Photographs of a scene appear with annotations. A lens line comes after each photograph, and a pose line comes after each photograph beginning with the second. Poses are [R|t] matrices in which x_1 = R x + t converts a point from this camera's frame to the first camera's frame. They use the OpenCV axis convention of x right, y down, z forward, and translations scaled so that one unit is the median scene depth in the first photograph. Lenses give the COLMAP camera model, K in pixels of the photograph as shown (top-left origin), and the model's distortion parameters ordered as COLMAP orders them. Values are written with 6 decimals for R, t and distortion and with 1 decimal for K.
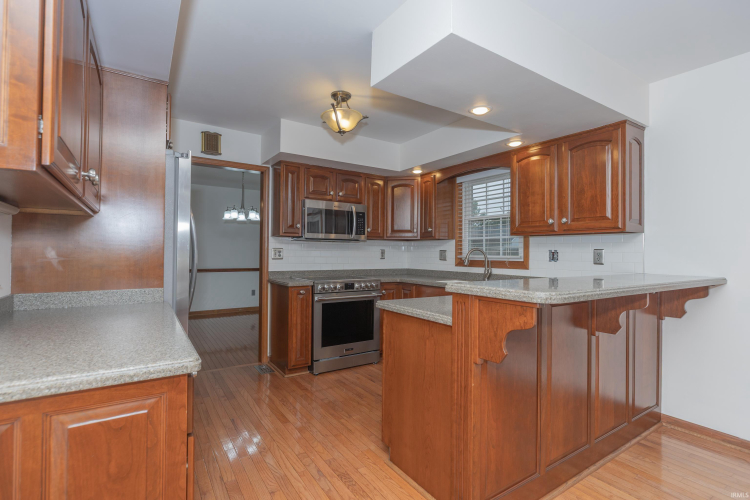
lens RADIAL K [[359.9, 0, 382.0], [0, 359.9, 248.7], [0, 0, 1]] dist [-0.011750, 0.000078]
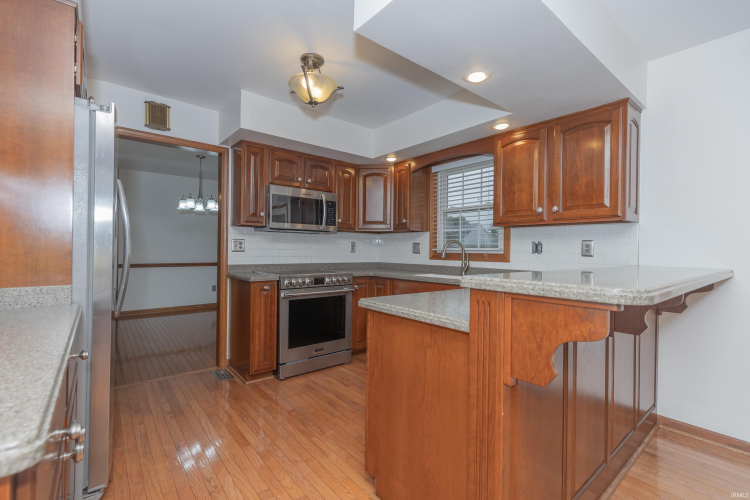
lens RADIAL K [[331.9, 0, 373.7], [0, 331.9, 248.1], [0, 0, 1]] dist [0.001399, 0.000115]
pose [[0.995690, 0.002724, 0.092704, -0.034650], [-0.003316, 0.999975, 0.006227, 0.016664], [-0.092685, -0.006508, 0.995674, 0.163015]]
